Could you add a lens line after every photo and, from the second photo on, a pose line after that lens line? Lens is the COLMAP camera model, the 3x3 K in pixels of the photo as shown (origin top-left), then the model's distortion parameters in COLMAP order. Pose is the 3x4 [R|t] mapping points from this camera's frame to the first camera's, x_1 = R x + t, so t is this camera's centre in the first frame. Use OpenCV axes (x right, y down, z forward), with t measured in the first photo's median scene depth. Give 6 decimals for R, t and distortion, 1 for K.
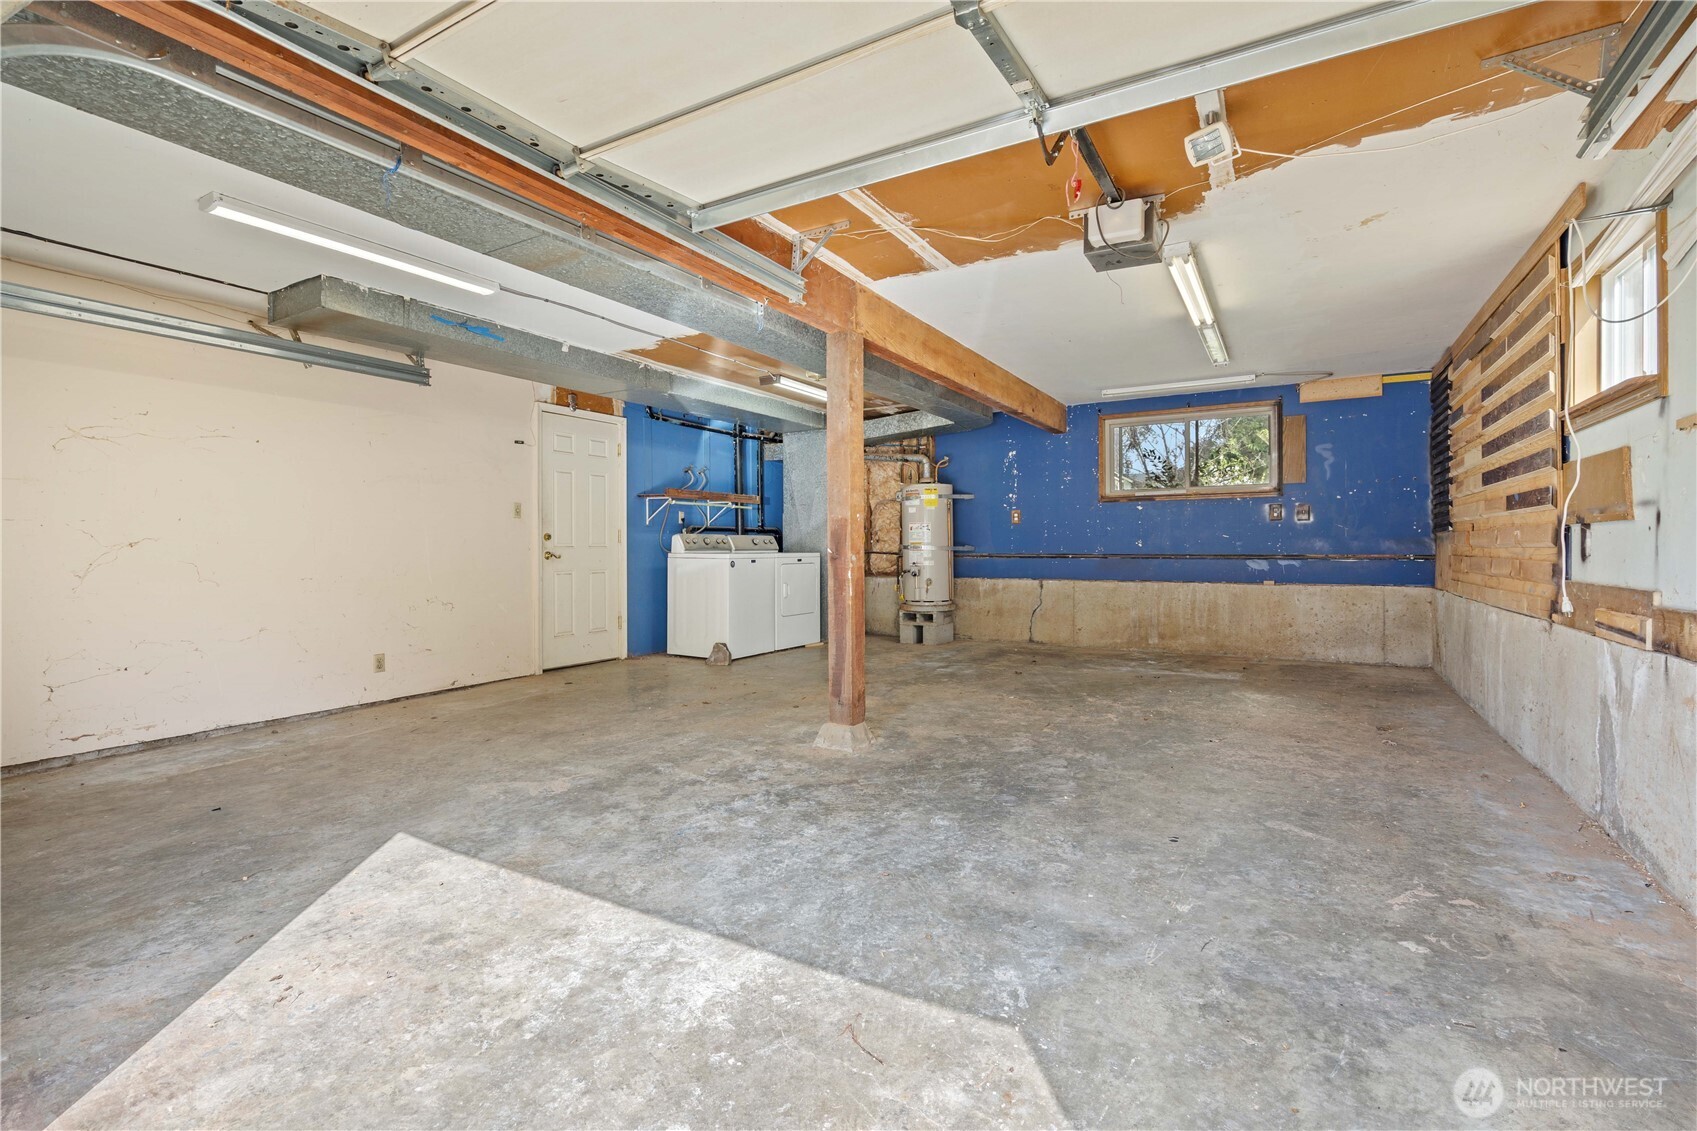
lens RADIAL K [[784.8, 0, 845.5], [0, 784.8, 557.4], [0, 0, 1]] dist [-0.002836, 0.001562]
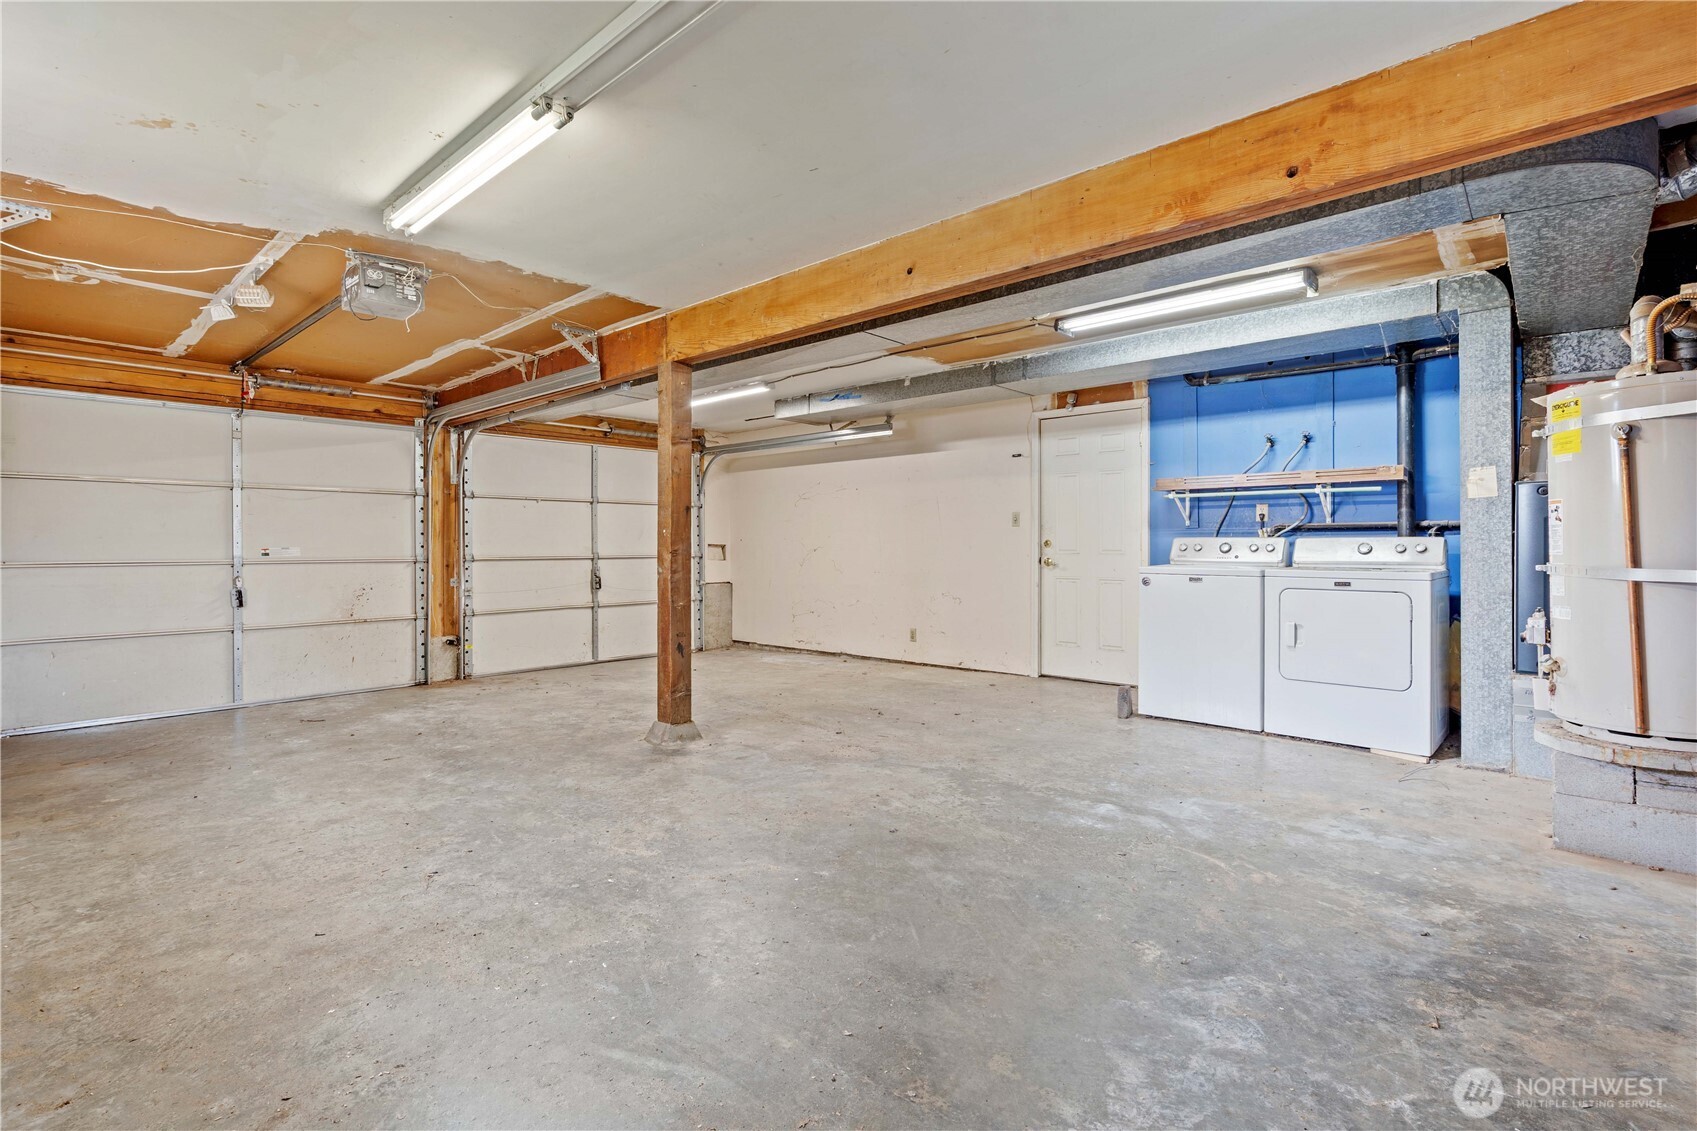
lens RADIAL K [[823.1, 0, 848.3], [0, 823.1, 553.2], [0, 0, 1]] dist [0.001620, 0.000346]
pose [[-0.236799, 0.016089, -0.971425, 1.220471], [-0.010888, 0.999756, 0.019212, -0.054839], [0.971498, 0.015126, -0.236566, 1.744021]]
